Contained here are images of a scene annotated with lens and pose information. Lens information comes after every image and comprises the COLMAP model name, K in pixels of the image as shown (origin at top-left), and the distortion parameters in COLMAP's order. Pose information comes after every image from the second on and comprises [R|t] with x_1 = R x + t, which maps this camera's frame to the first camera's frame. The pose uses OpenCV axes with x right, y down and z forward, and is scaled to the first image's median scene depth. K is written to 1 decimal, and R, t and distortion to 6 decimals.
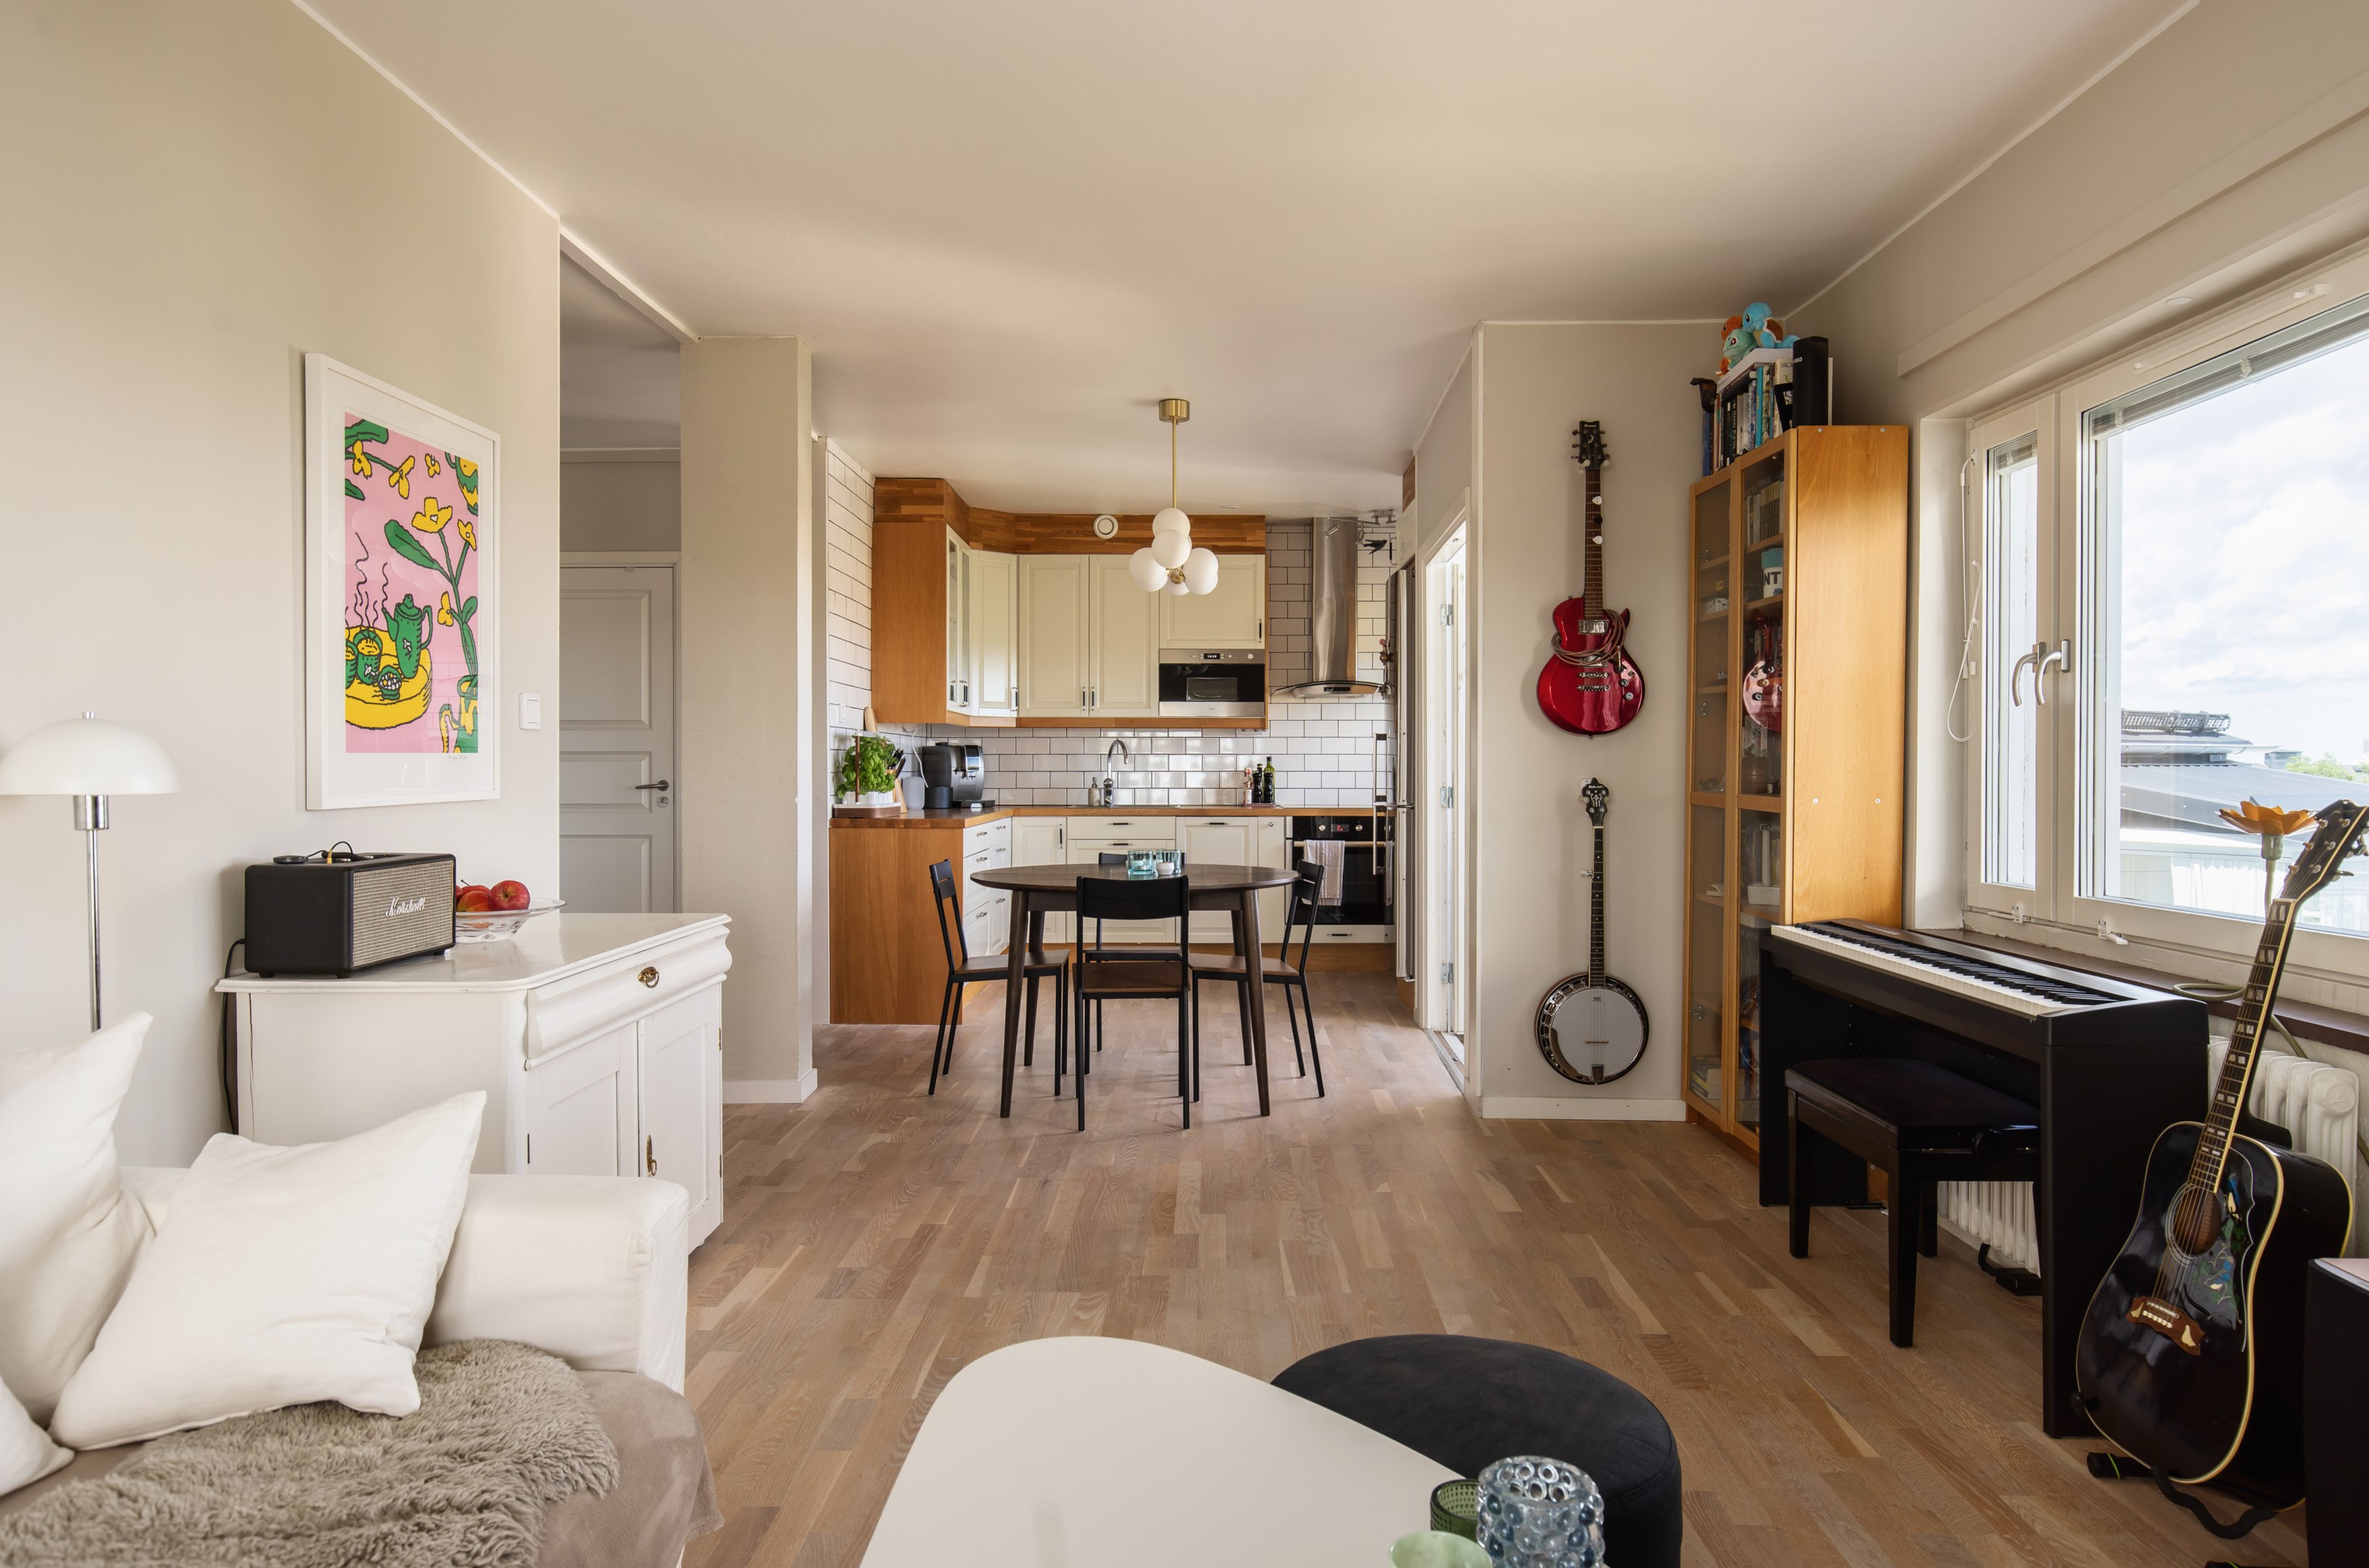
lens RADIAL K [[1397.0, 0, 1180.8], [0, 1397.0, 773.7], [0, 0, 1]] dist [0.000357, -0.000051]
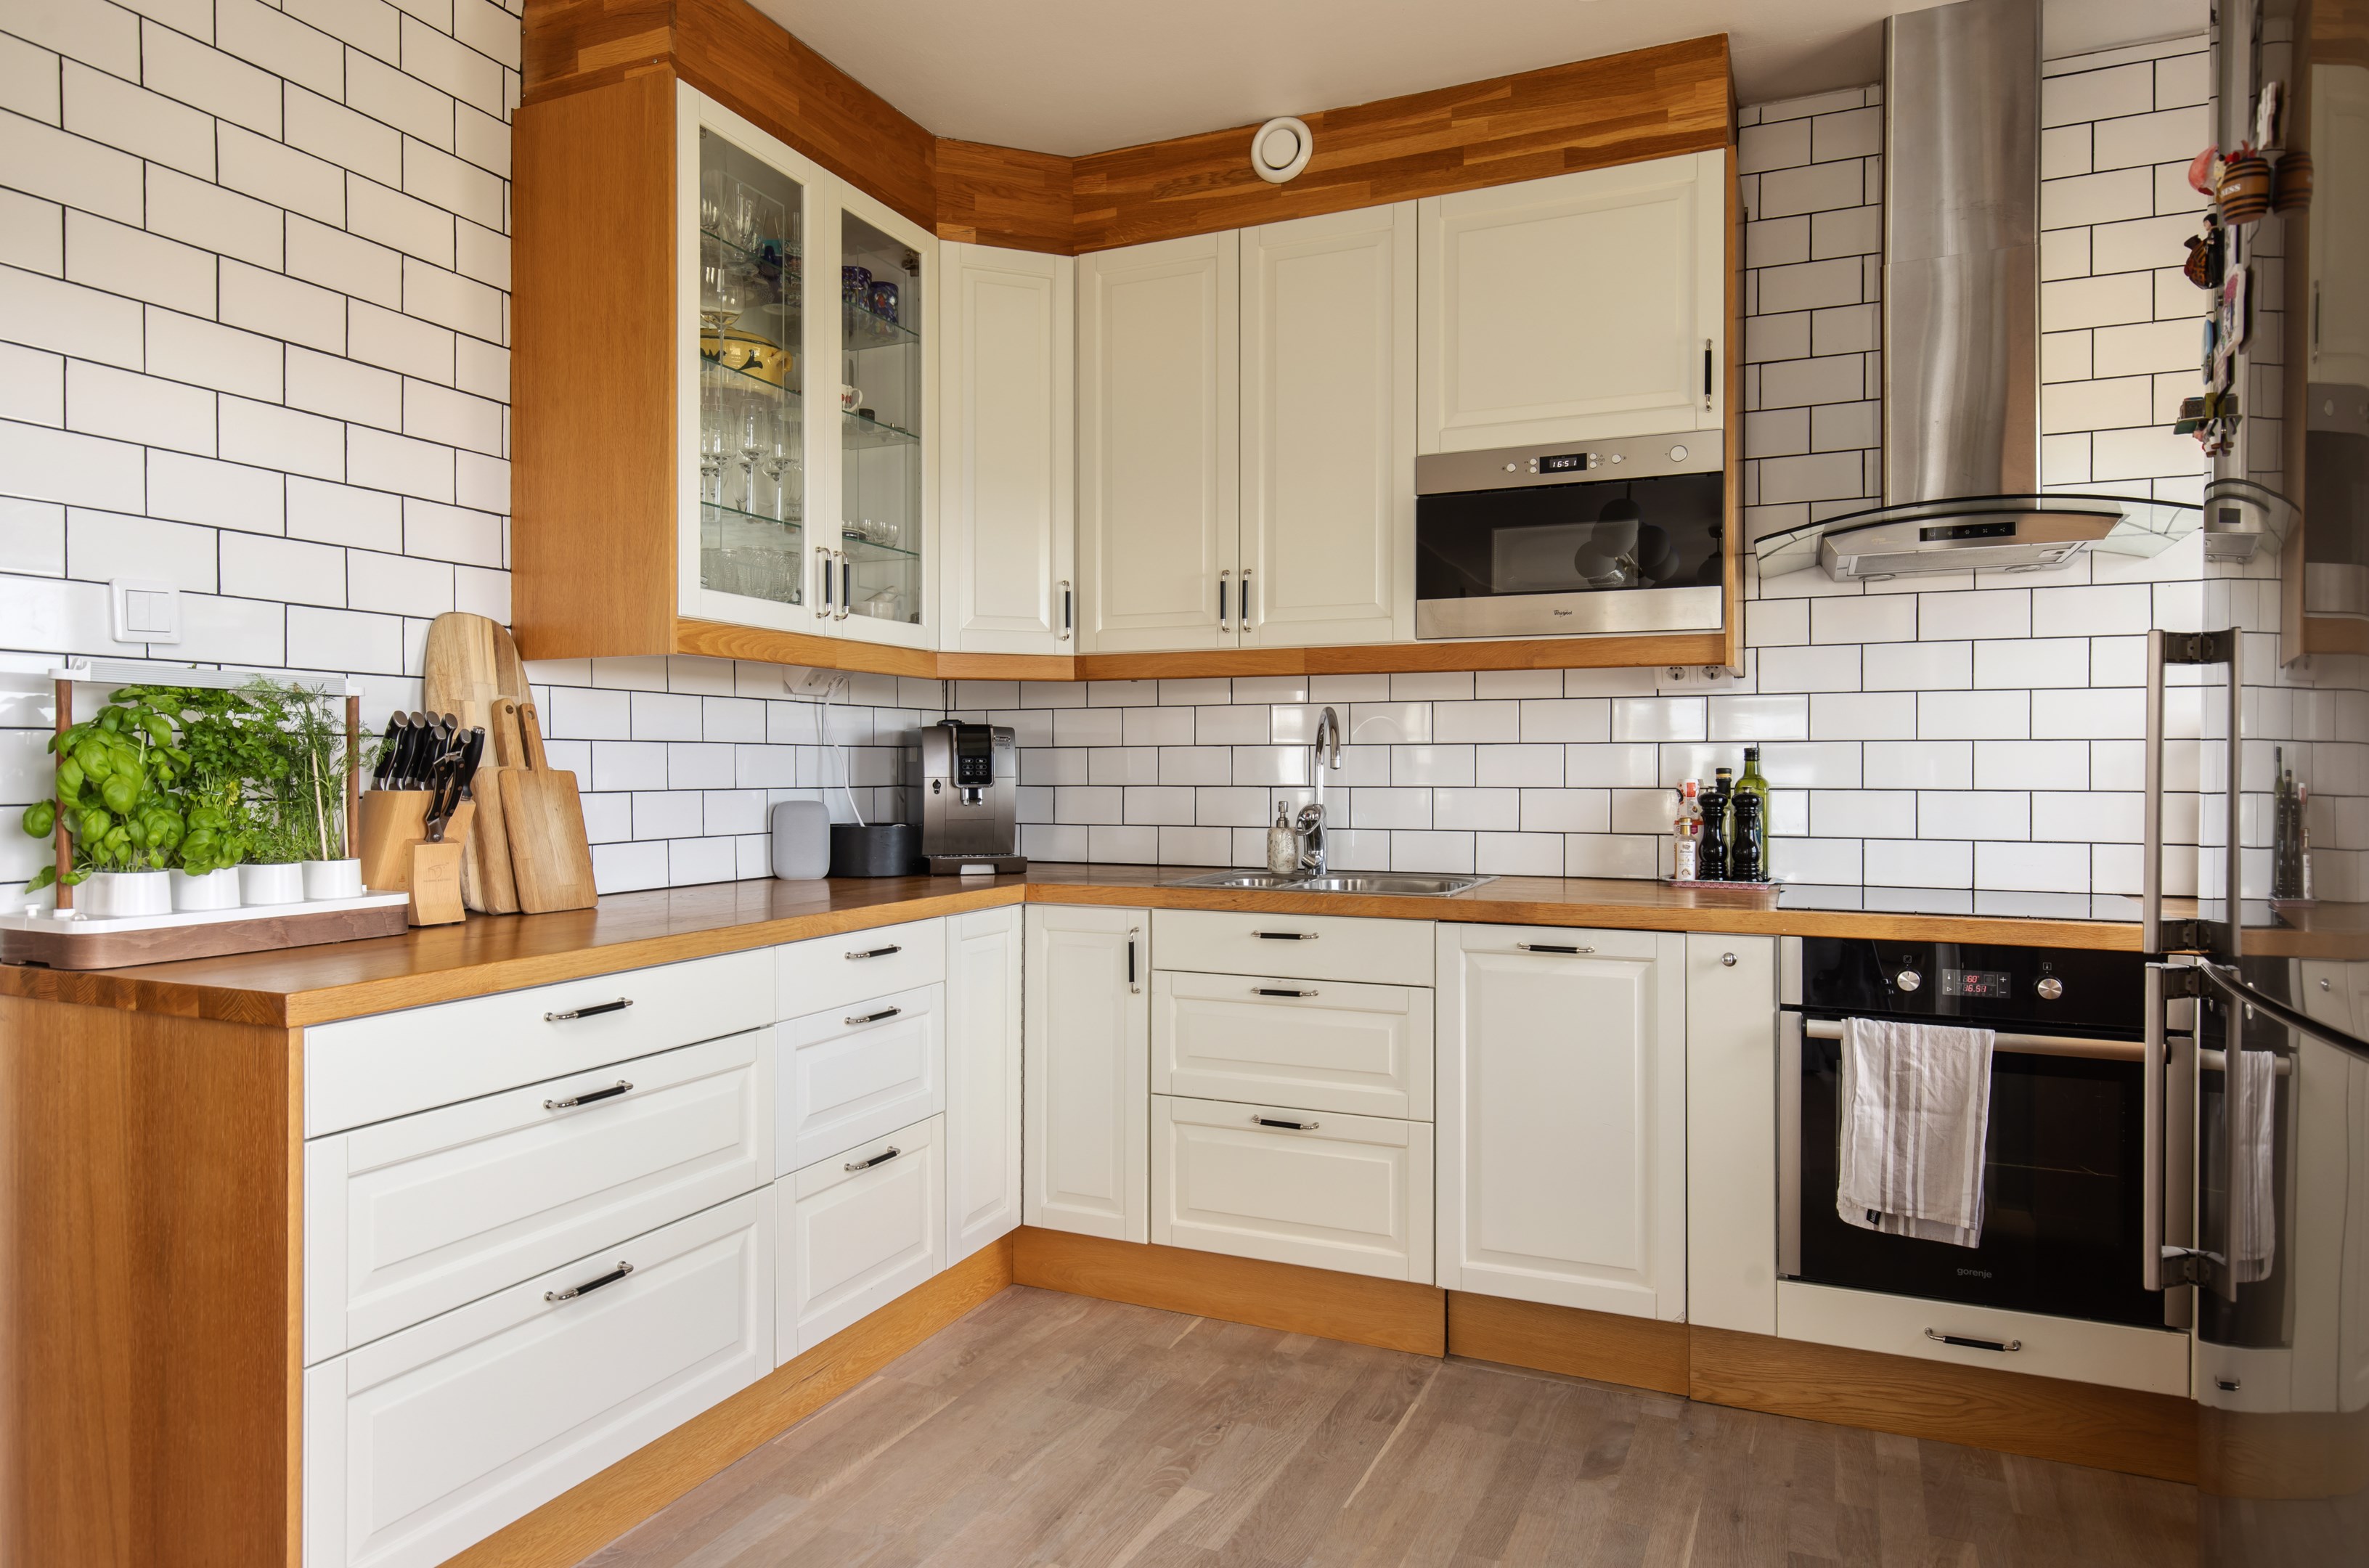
lens RADIAL K [[1455.7, 0, 1156.7], [0, 1455.7, 774.3], [0, 0, 1]] dist [0.002404, -0.000168]
pose [[0.918945, 0.001482, -0.394383, 0.075686], [-0.000802, 0.999998, 0.001888, -0.006565], [0.394385, -0.001419, 0.918944, 0.644288]]
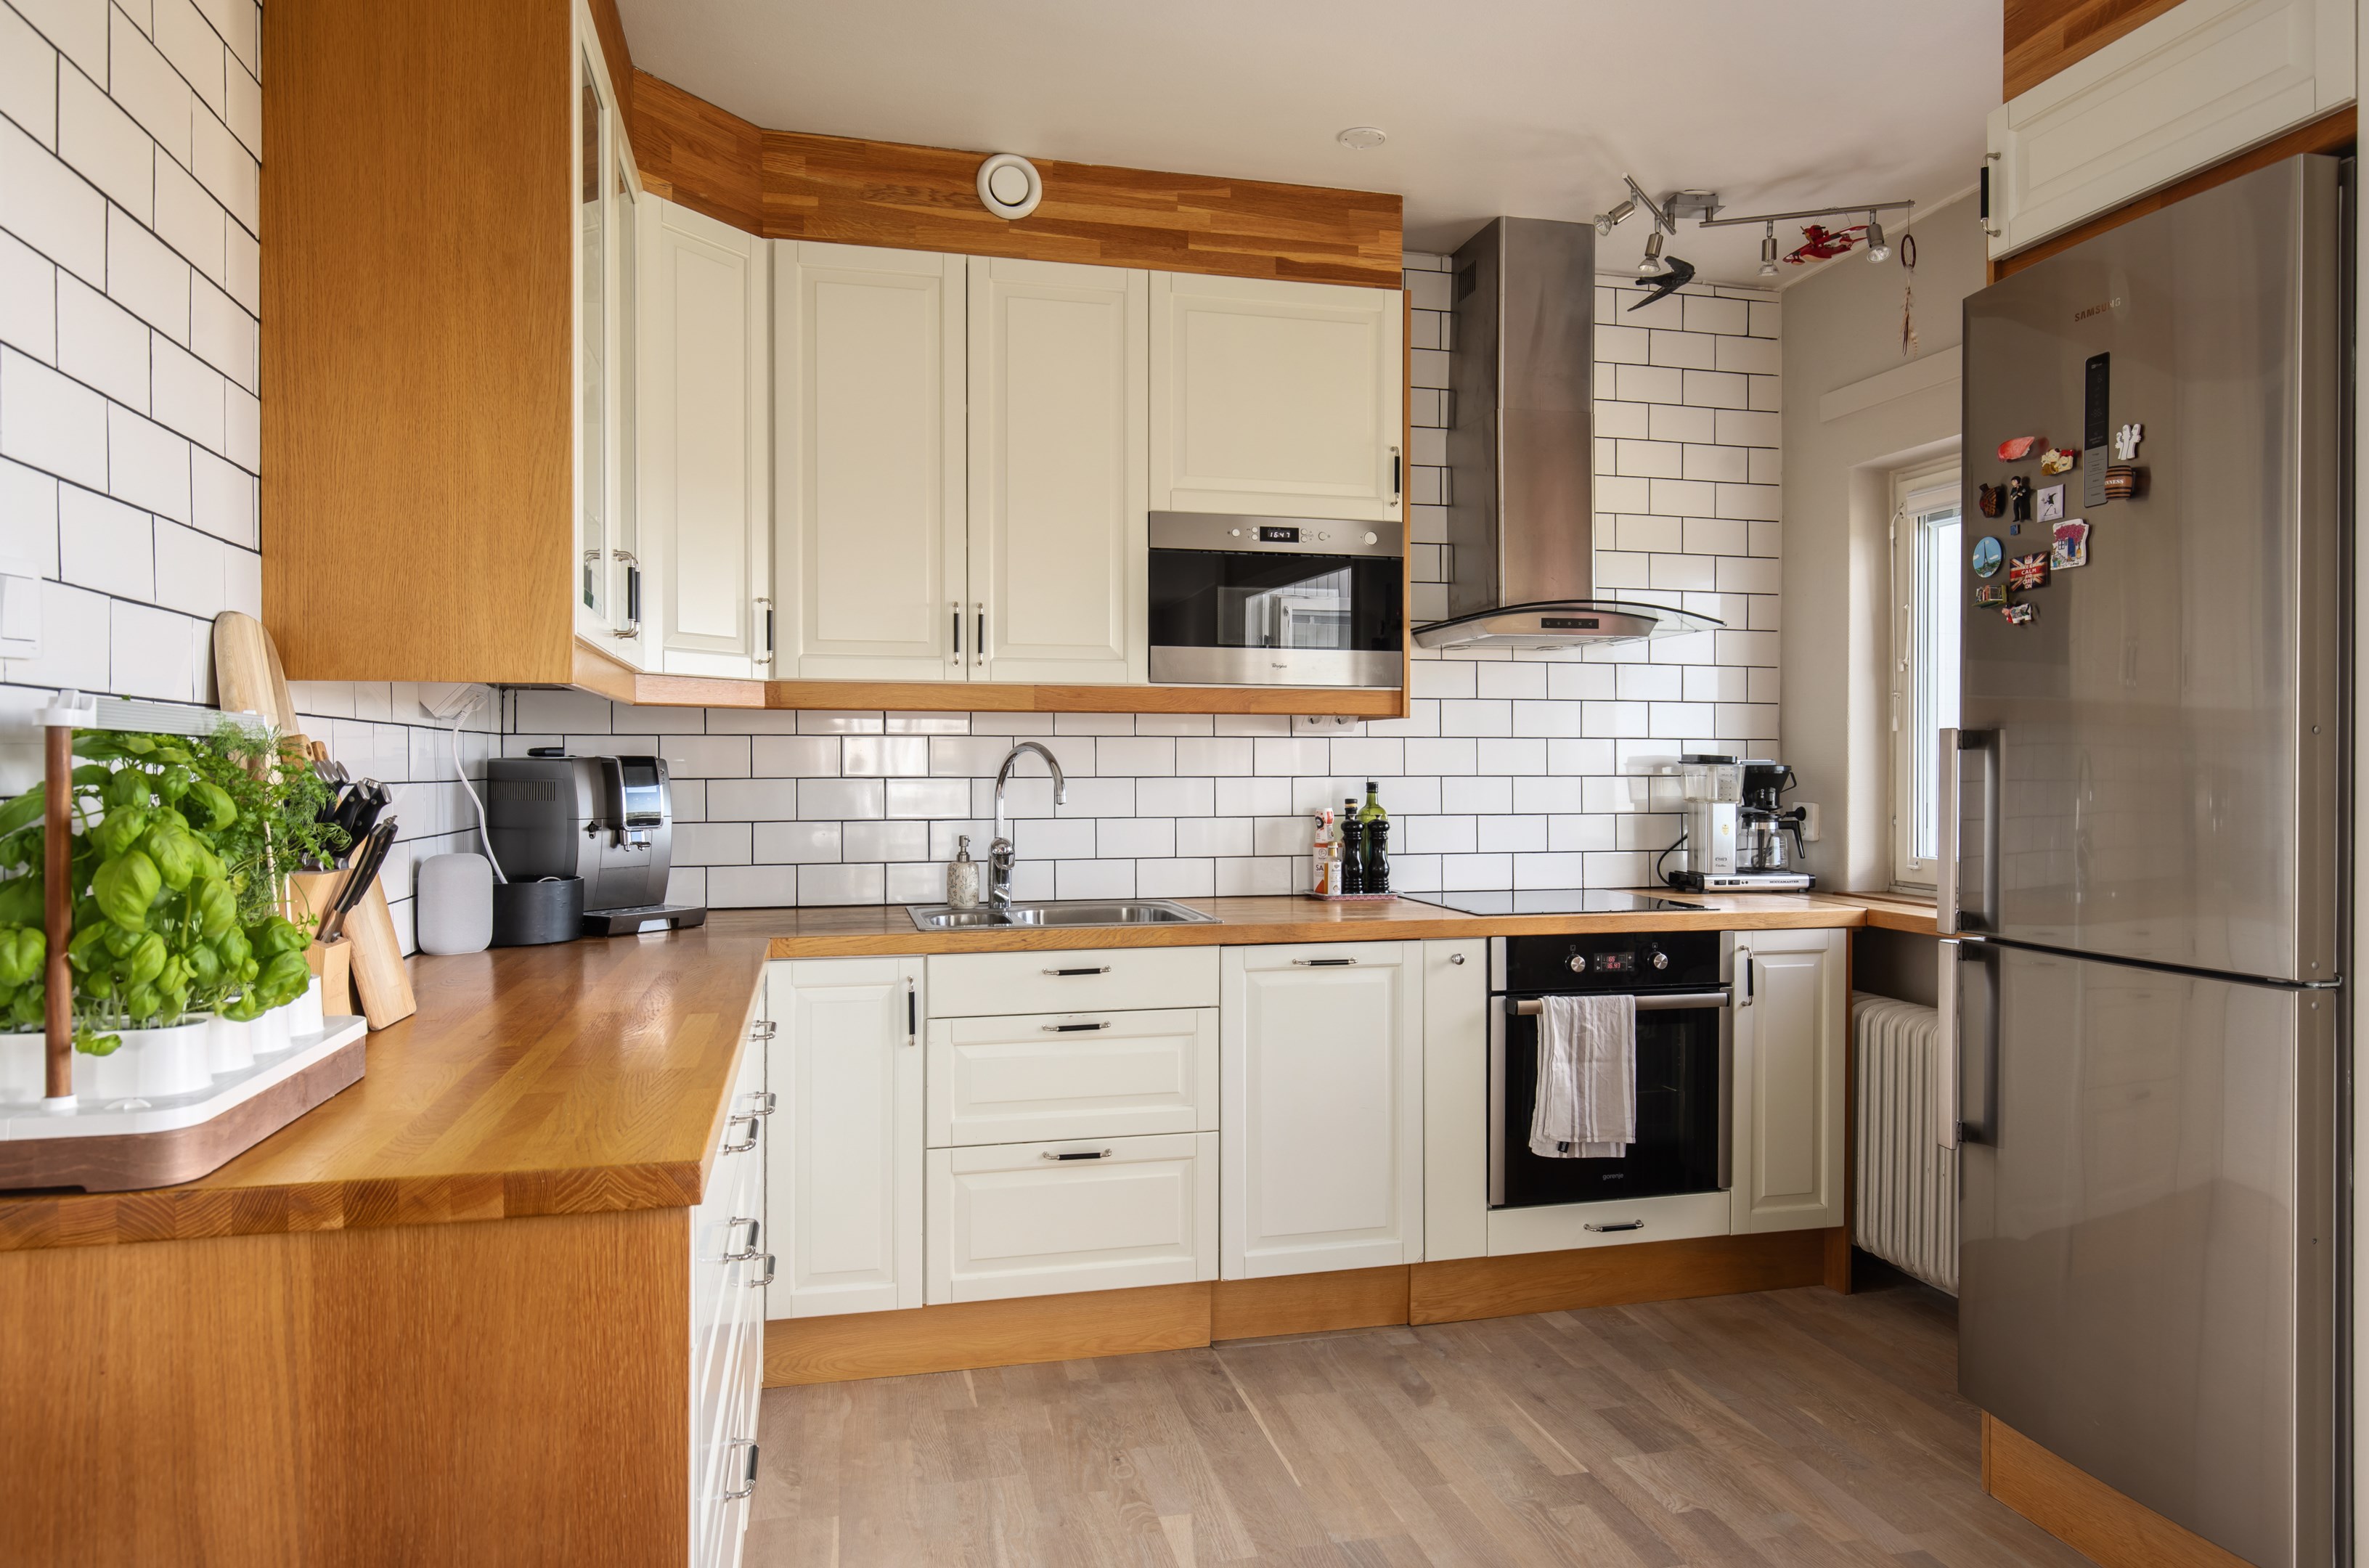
lens RADIAL K [[1474.8, 0, 1219.5], [0, 1474.8, 774.6], [0, 0, 1]] dist [0.005568, -0.000130]
pose [[0.964996, -0.002580, 0.262251, -0.109108], [0.002249, 0.999996, 0.001565, -0.016539], [-0.262254, -0.000920, 0.964998, 0.617662]]
